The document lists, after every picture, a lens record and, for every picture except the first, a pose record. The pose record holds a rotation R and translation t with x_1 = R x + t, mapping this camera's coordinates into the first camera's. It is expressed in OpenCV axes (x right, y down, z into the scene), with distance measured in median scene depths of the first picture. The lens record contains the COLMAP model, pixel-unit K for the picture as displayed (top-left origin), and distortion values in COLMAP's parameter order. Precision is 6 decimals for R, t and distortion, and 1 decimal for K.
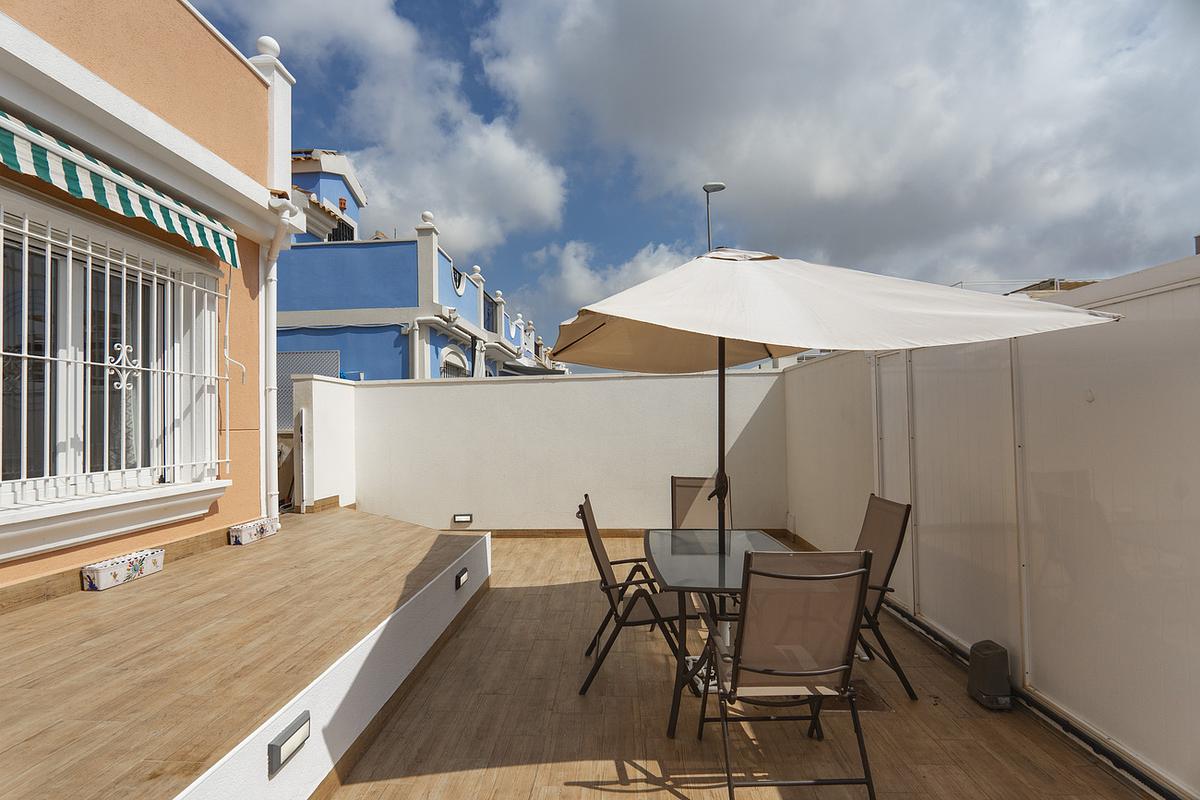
lens RADIAL K [[589.7, 0, 588.5], [0, 589.7, 403.8], [0, 0, 1]] dist [-0.019402, 0.008749]
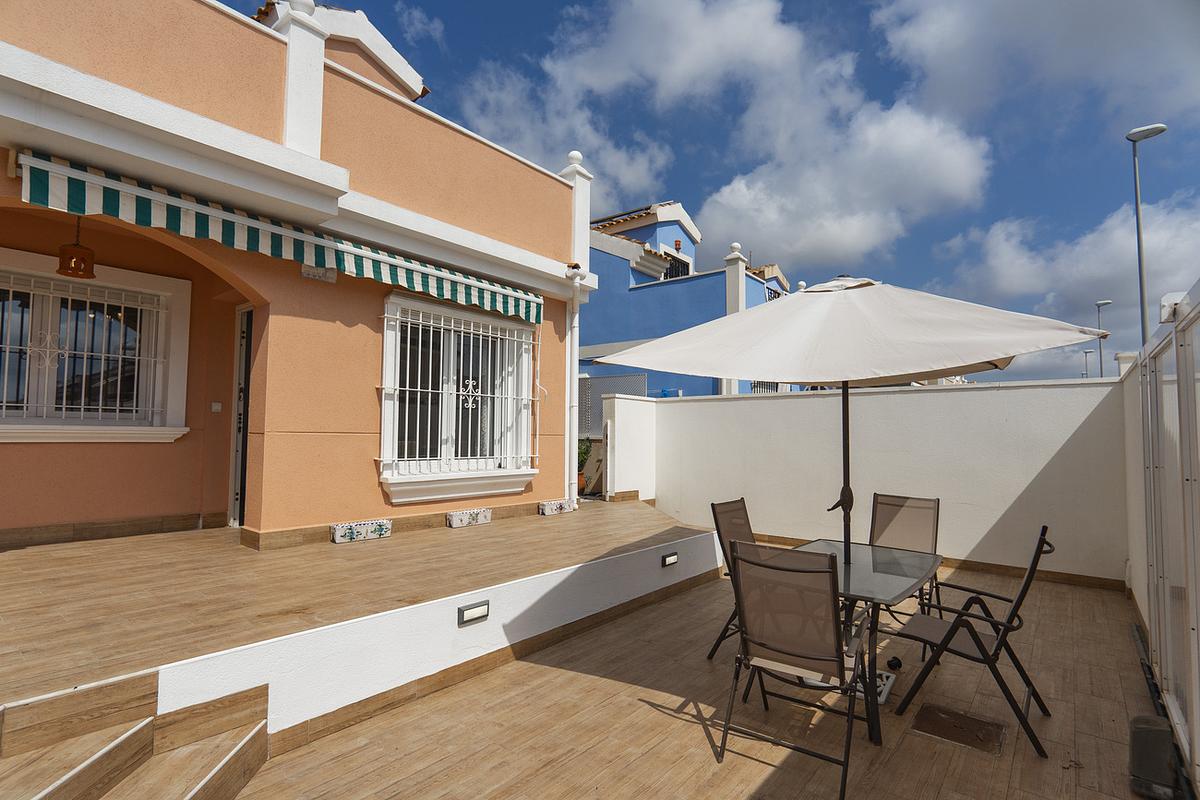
lens RADIAL K [[589.7, 0, 588.2], [0, 589.7, 402.1], [0, 0, 1]] dist [-0.019402, 0.008749]
pose [[0.800663, -0.004559, -0.599098, 0.350930], [-0.008463, 0.999785, -0.018918, -0.009429], [0.599056, 0.020217, 0.800452, -0.093404]]
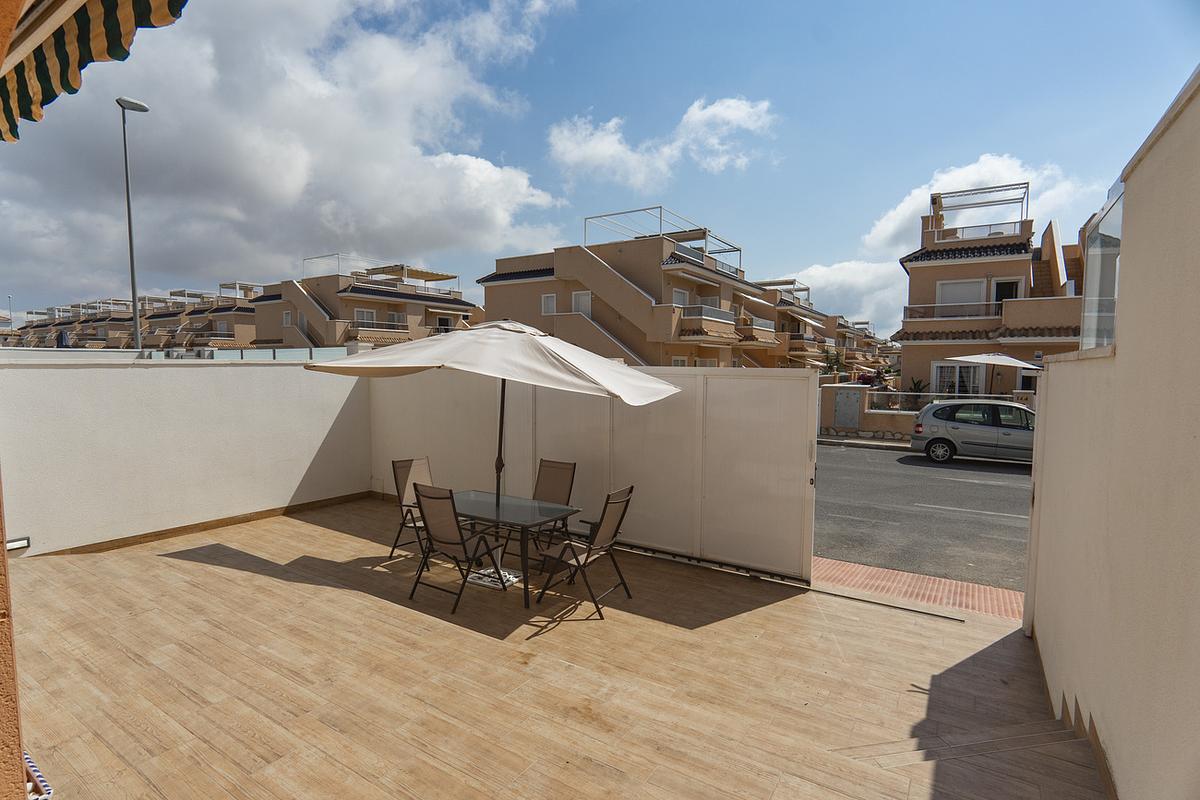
lens RADIAL K [[589.7, 0, 593.6], [0, 589.7, 404.4], [0, 0, 1]] dist [-0.019402, 0.008749]
pose [[0.502038, -0.036311, 0.864083, -0.751257], [-0.041283, 0.996973, 0.065880, -0.104633], [-0.863859, -0.068746, 0.499020, -0.019543]]
